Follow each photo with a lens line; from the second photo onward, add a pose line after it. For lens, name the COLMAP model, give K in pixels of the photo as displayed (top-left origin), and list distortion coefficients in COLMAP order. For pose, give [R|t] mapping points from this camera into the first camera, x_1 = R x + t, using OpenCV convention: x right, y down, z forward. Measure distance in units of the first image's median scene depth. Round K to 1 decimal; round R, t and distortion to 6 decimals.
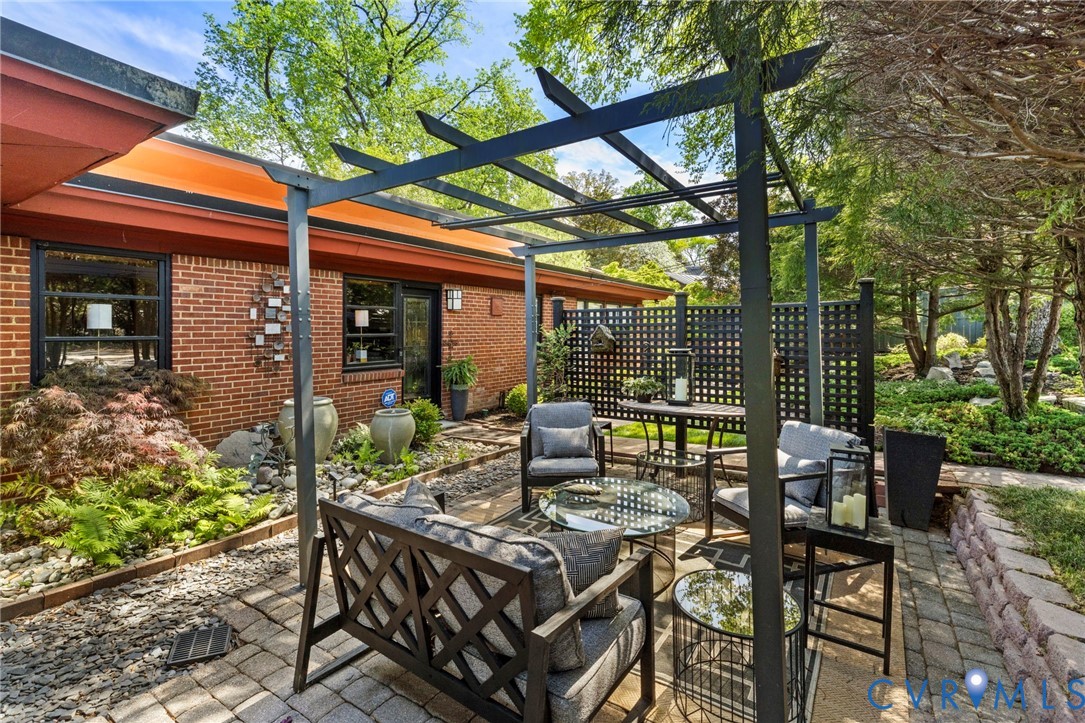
lens RADIAL K [[504.3, 0, 540.6], [0, 504.3, 328.2], [0, 0, 1]] dist [-0.000380, 0.000024]
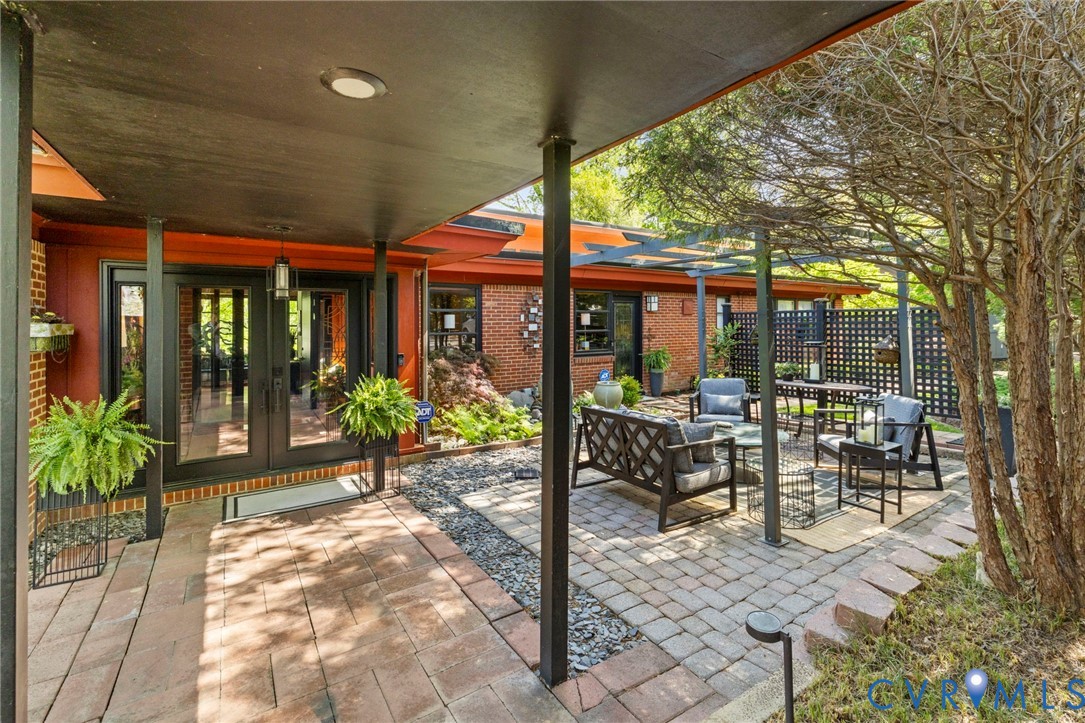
lens RADIAL K [[482.8, 0, 537.3], [0, 482.8, 325.4], [0, 0, 1]] dist [0.000225, 0.000179]
pose [[0.913289, -0.005764, -0.407272, 0.100440], [0.008435, 0.999953, 0.004762, -0.012741], [0.407225, -0.007784, 0.913295, -0.397097]]
